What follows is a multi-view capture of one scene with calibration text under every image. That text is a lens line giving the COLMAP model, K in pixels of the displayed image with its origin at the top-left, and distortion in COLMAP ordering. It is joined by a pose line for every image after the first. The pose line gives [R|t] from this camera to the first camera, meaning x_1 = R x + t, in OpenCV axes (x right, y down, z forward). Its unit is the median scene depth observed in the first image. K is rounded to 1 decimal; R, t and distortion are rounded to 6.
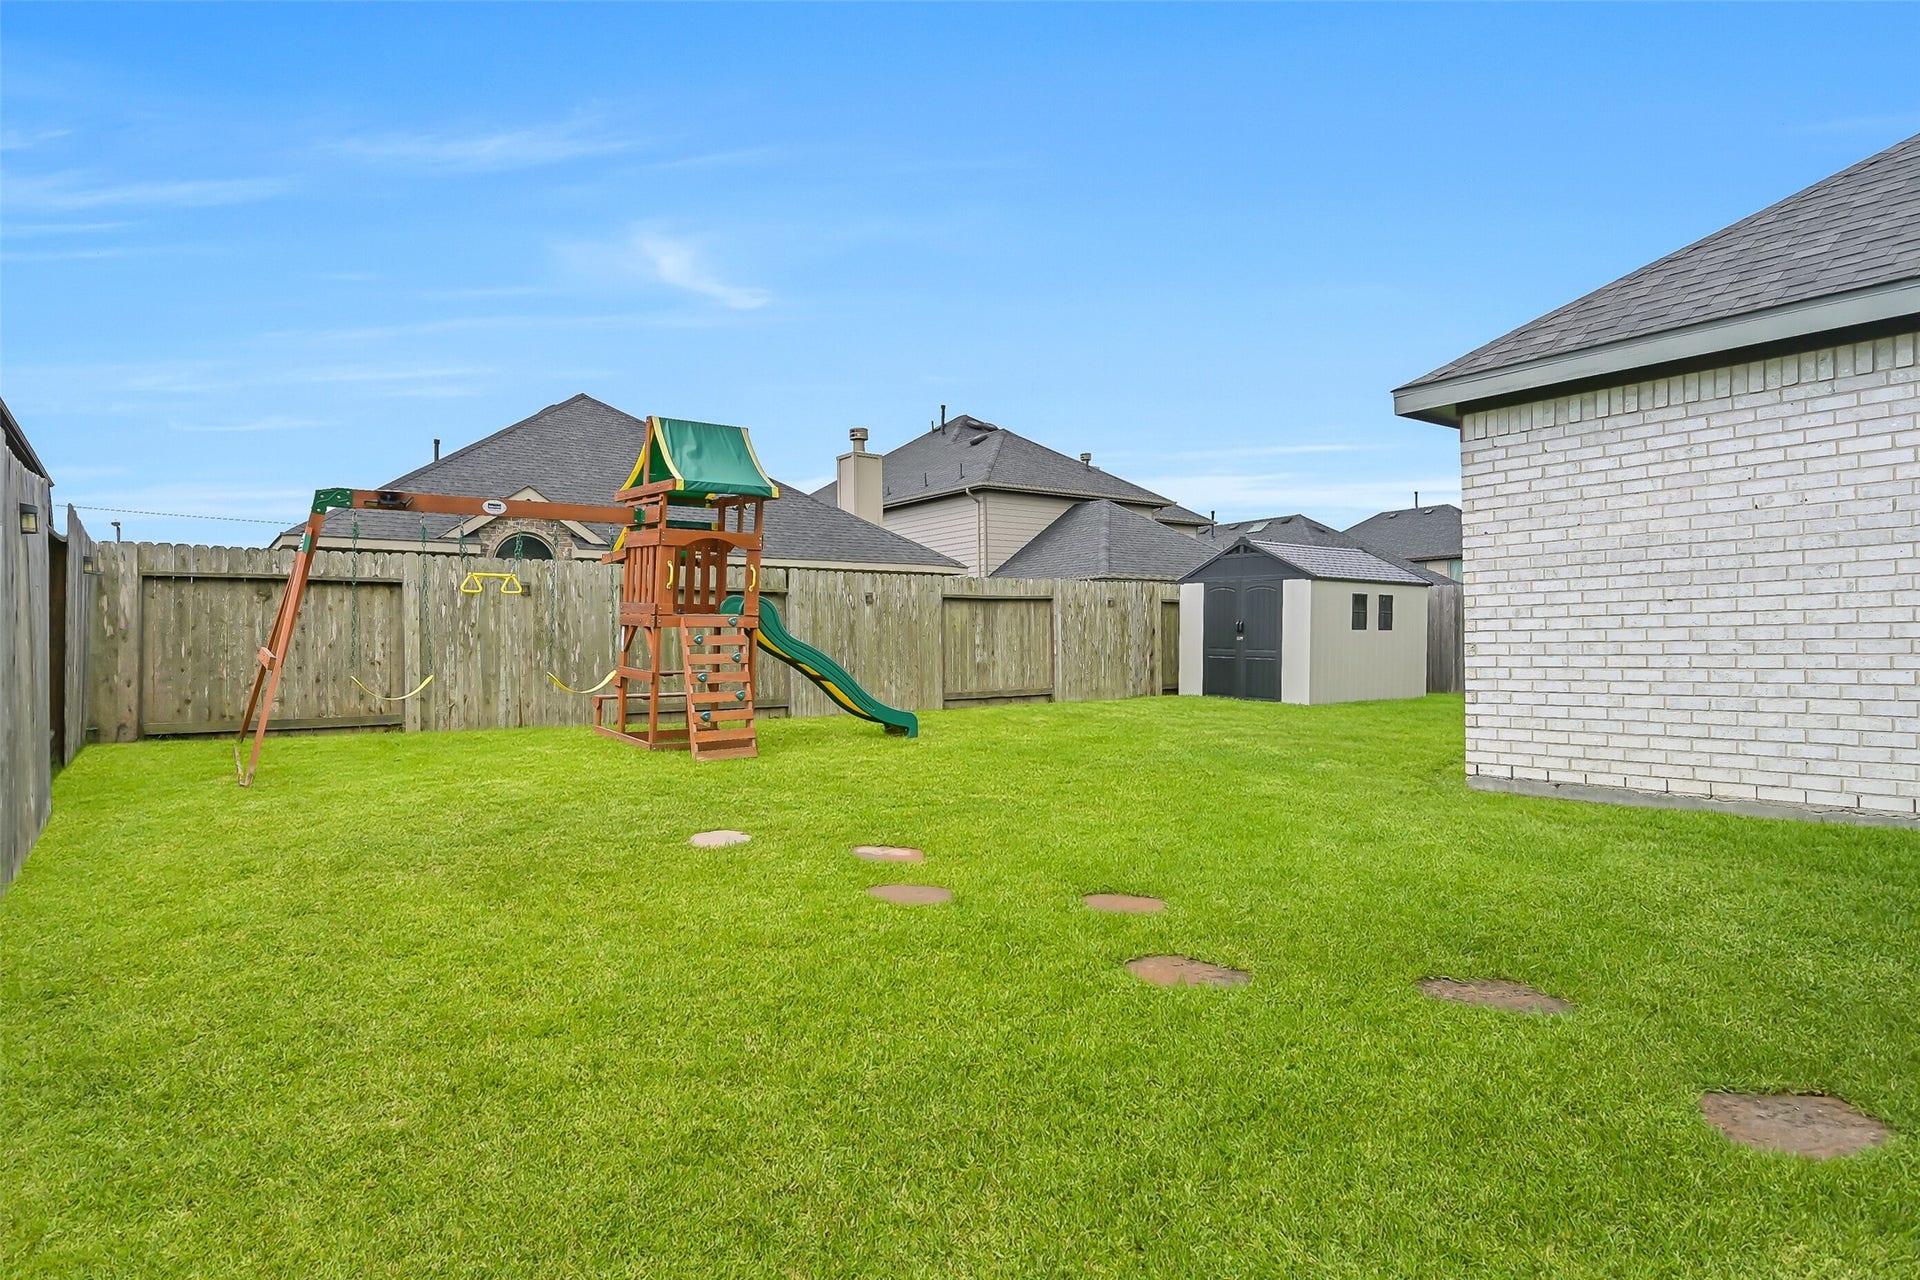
lens RADIAL K [[1061.3, 0, 960.0], [0, 1061.3, 640.0], [0, 0, 1]] dist [-0.000149, 0.000106]
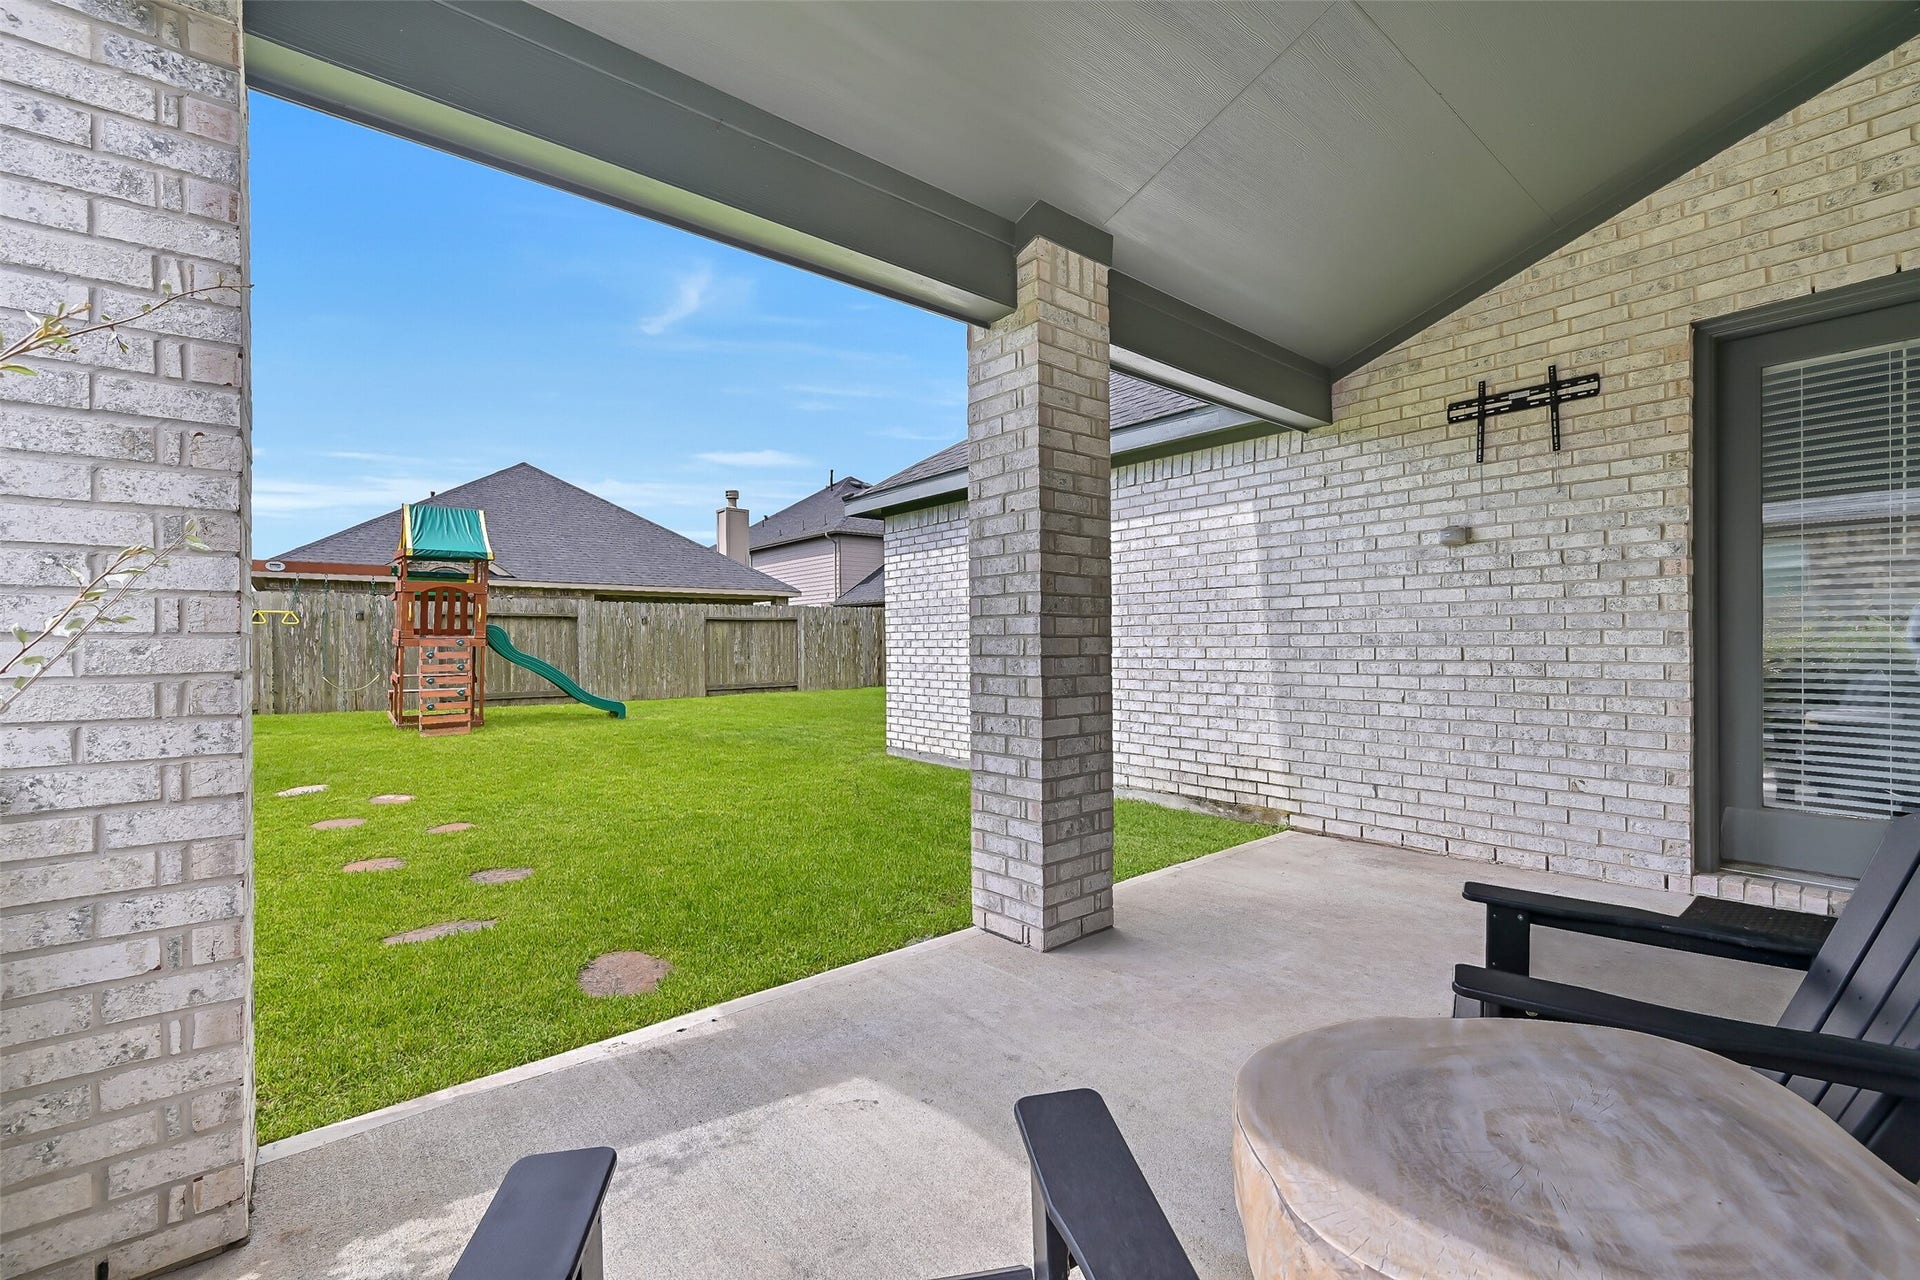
lens RADIAL K [[788.4, 0, 960.0], [0, 788.4, 640.0], [0, 0, 1]] dist [0.000237, -0.000005]
pose [[0.998540, 0.004825, 0.053809, 0.279182], [-0.005097, 0.999975, 0.004913, -0.019533], [-0.053784, -0.005180, 0.998539, -0.092090]]
